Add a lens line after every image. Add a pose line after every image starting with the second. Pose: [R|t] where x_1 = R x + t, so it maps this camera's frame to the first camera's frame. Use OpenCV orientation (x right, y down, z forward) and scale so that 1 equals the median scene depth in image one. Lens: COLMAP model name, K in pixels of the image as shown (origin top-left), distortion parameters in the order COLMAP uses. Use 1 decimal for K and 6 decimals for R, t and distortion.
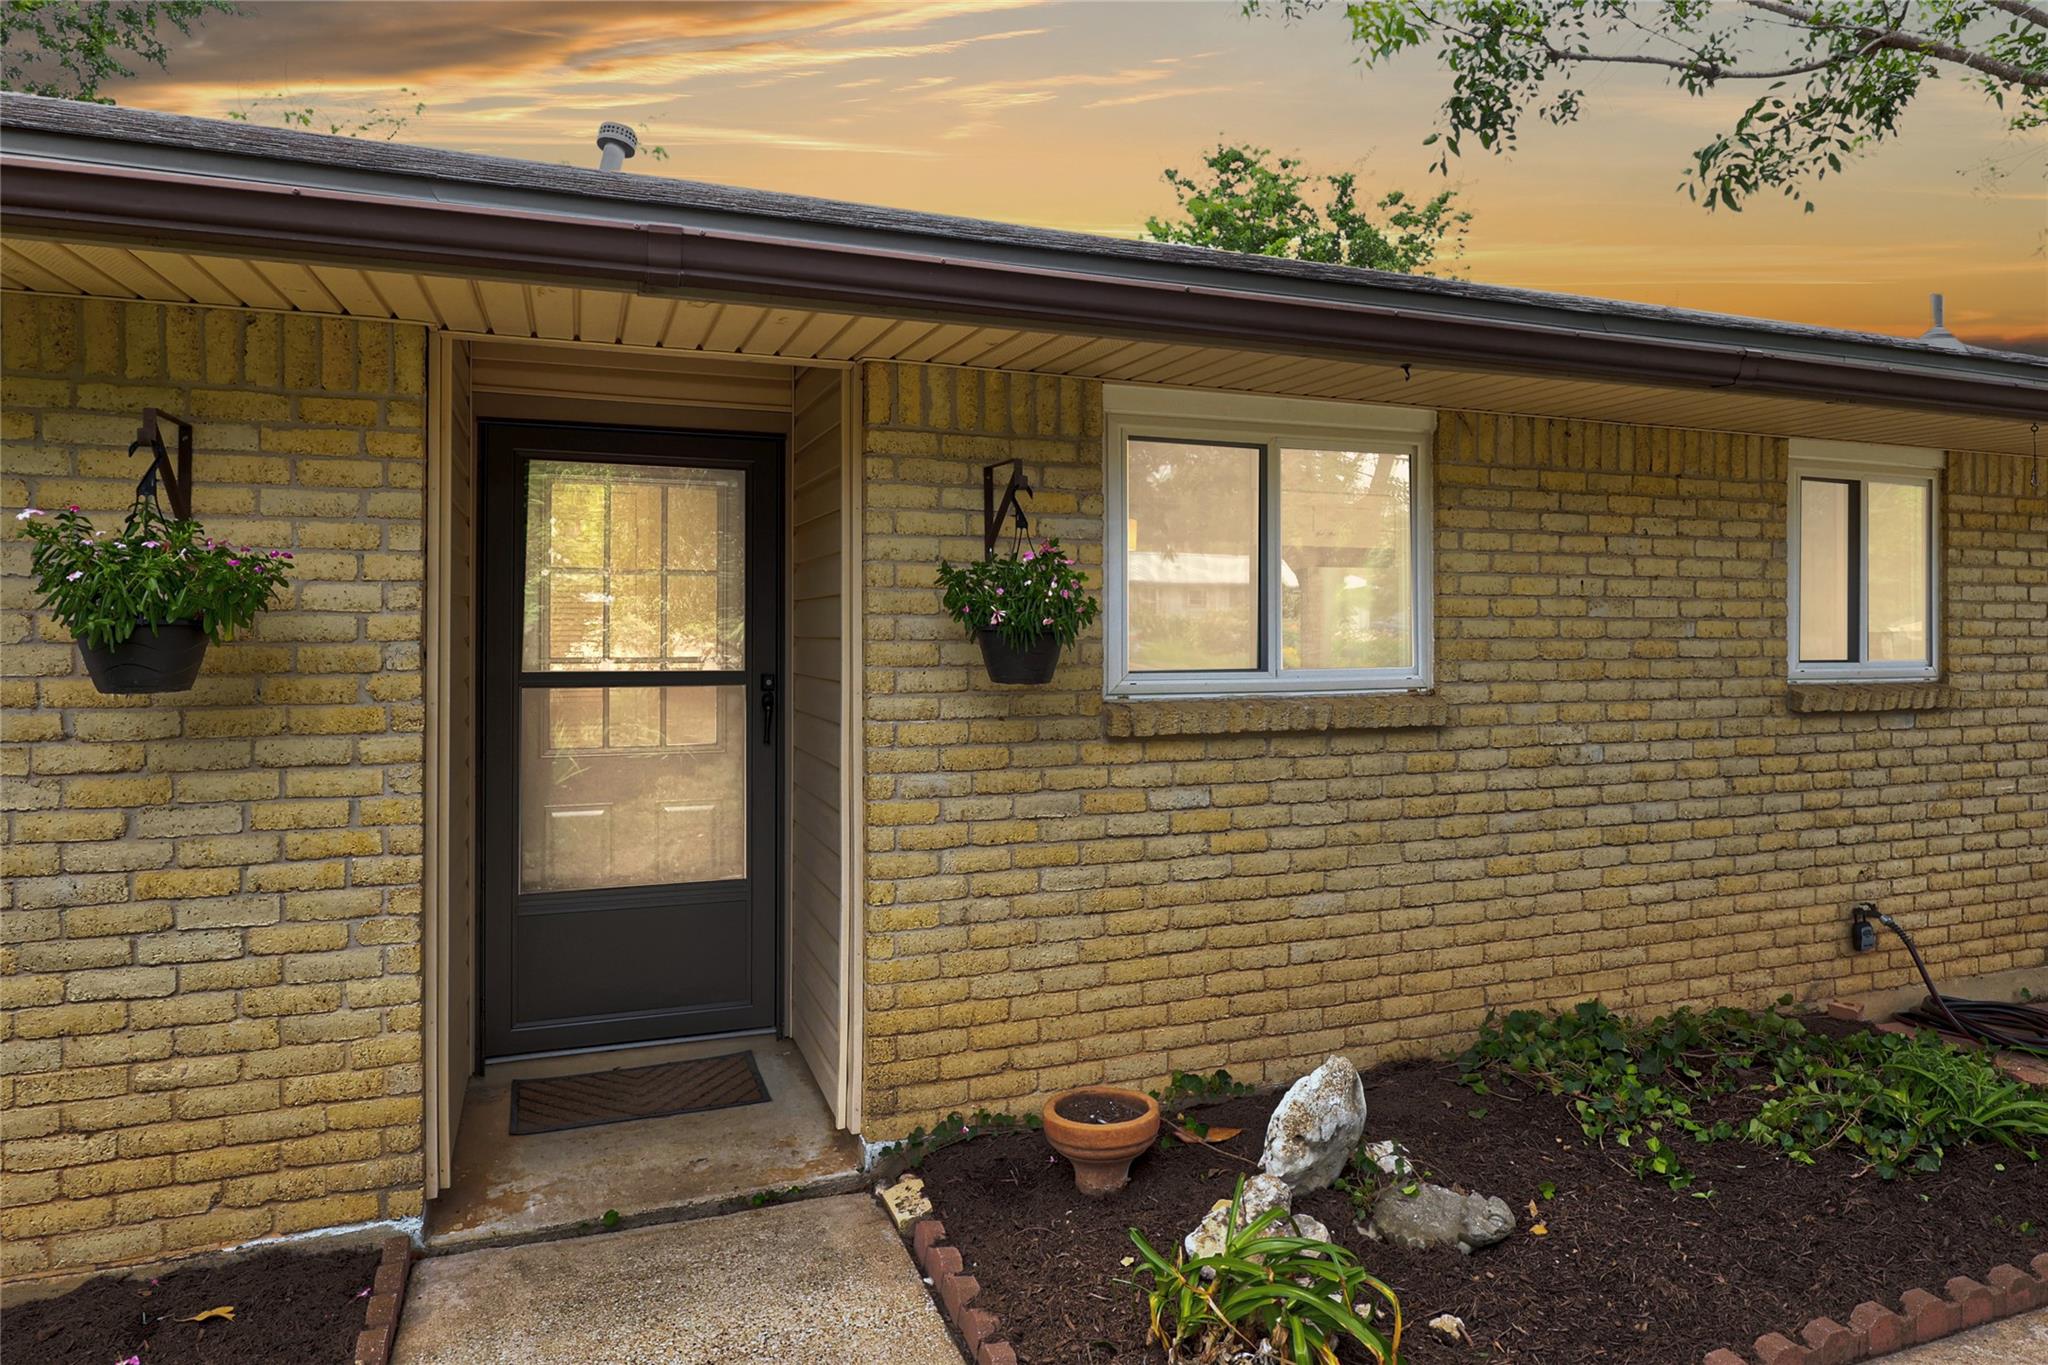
lens RADIAL K [[1084.2, 0, 1026.3], [0, 1084.2, 675.3], [0, 0, 1]] dist [0.003451, 0.000340]
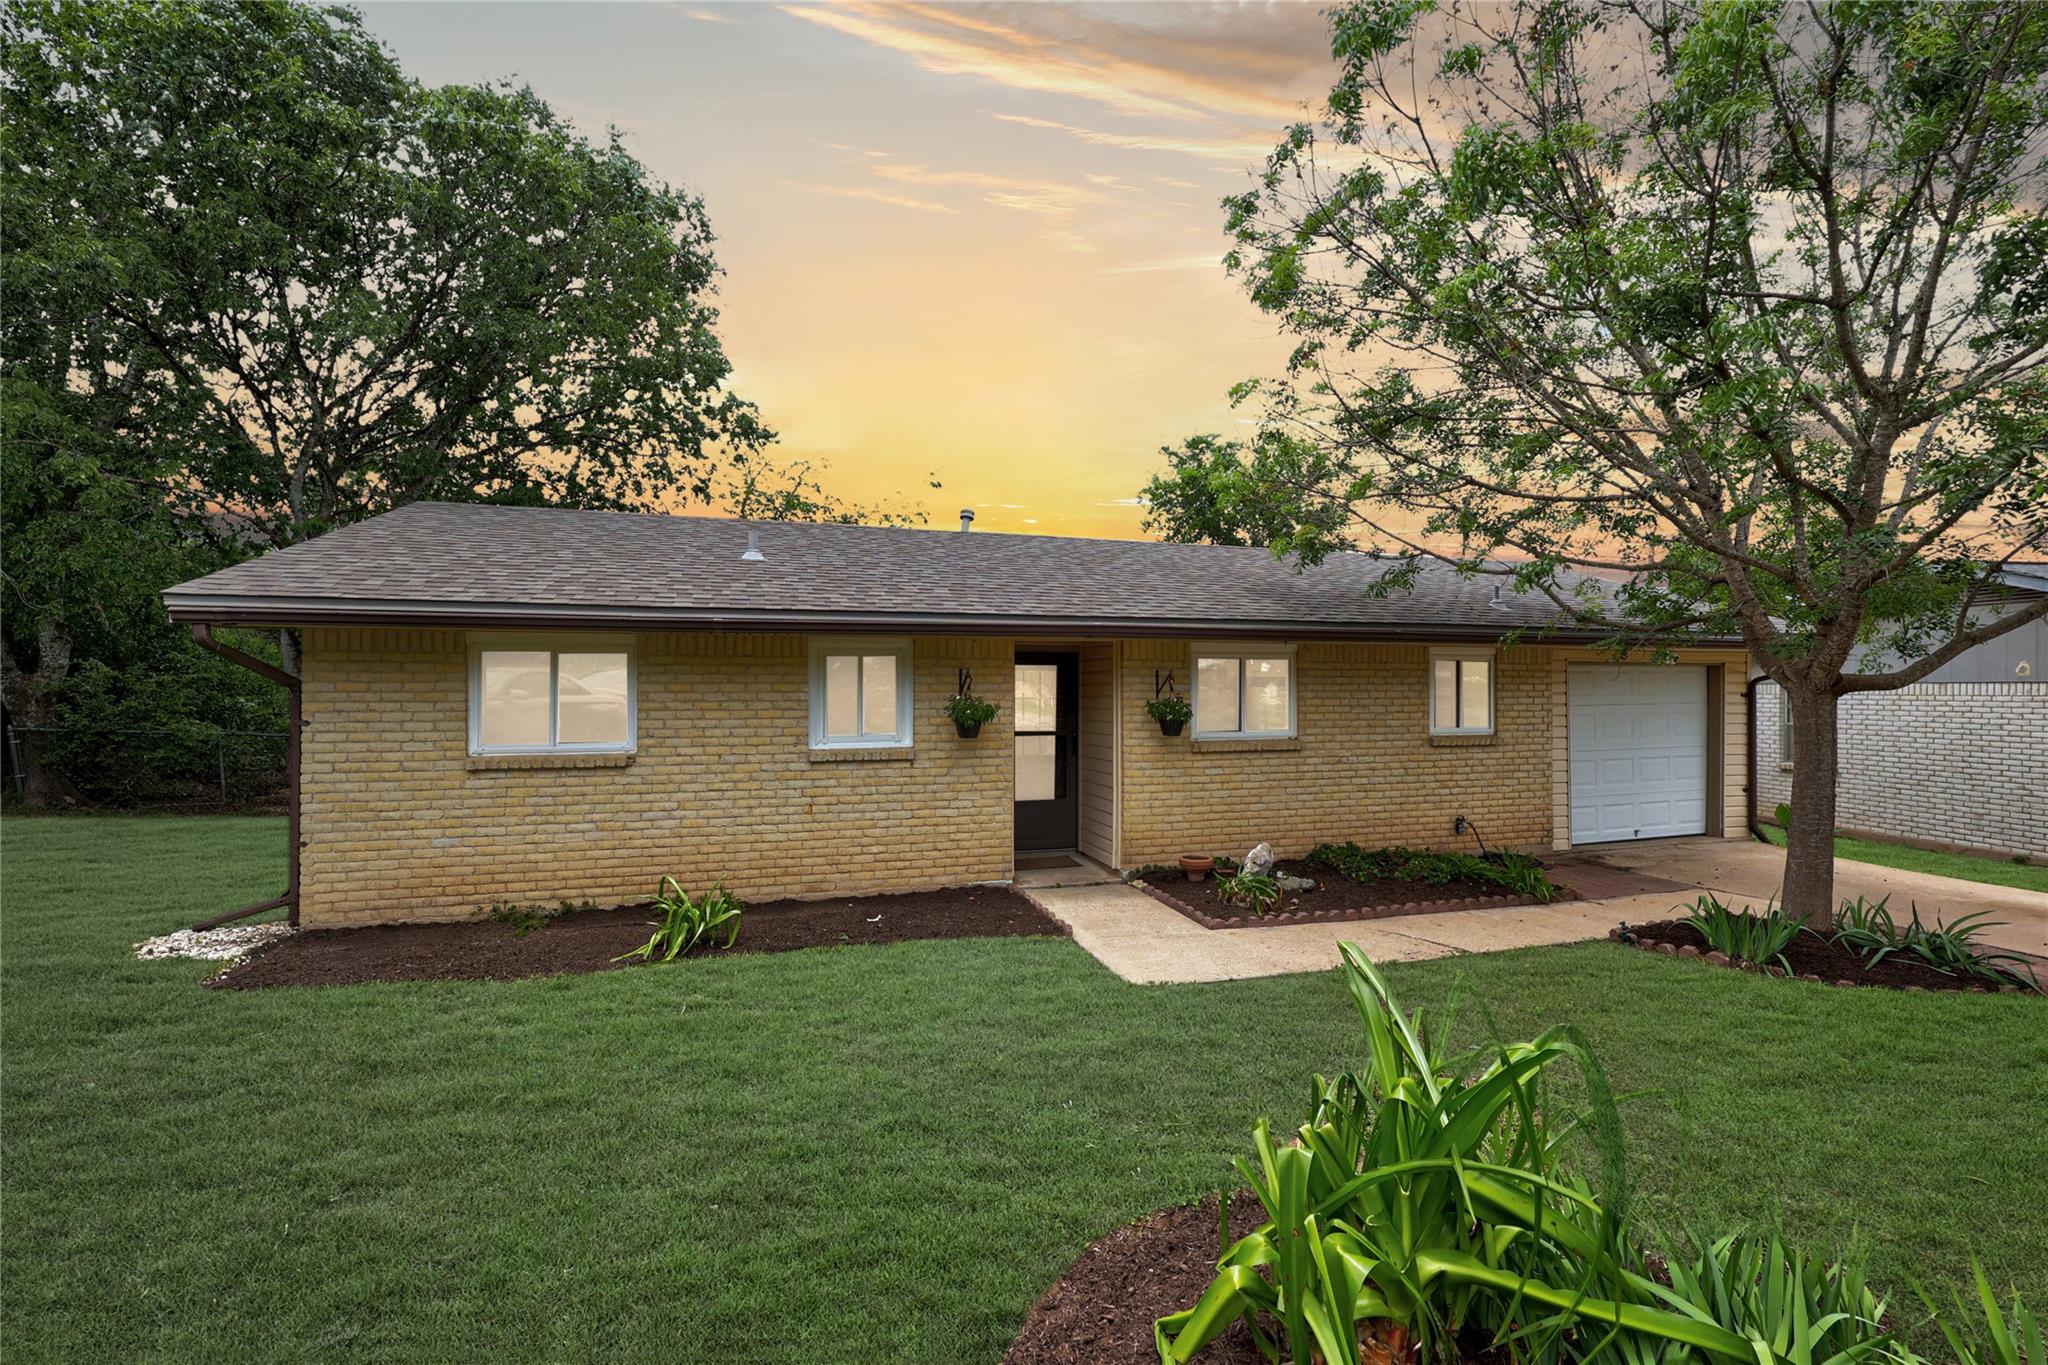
lens RADIAL K [[813.4, 0, 970.5], [0, 813.4, 725.5], [0, 0, 1]] dist [-0.000336, -0.000037]
pose [[0.998448, 0.001150, -0.055683, -0.431509], [-0.001044, 0.999998, 0.001930, -0.024950], [0.055685, -0.001868, 0.998447, -1.395846]]
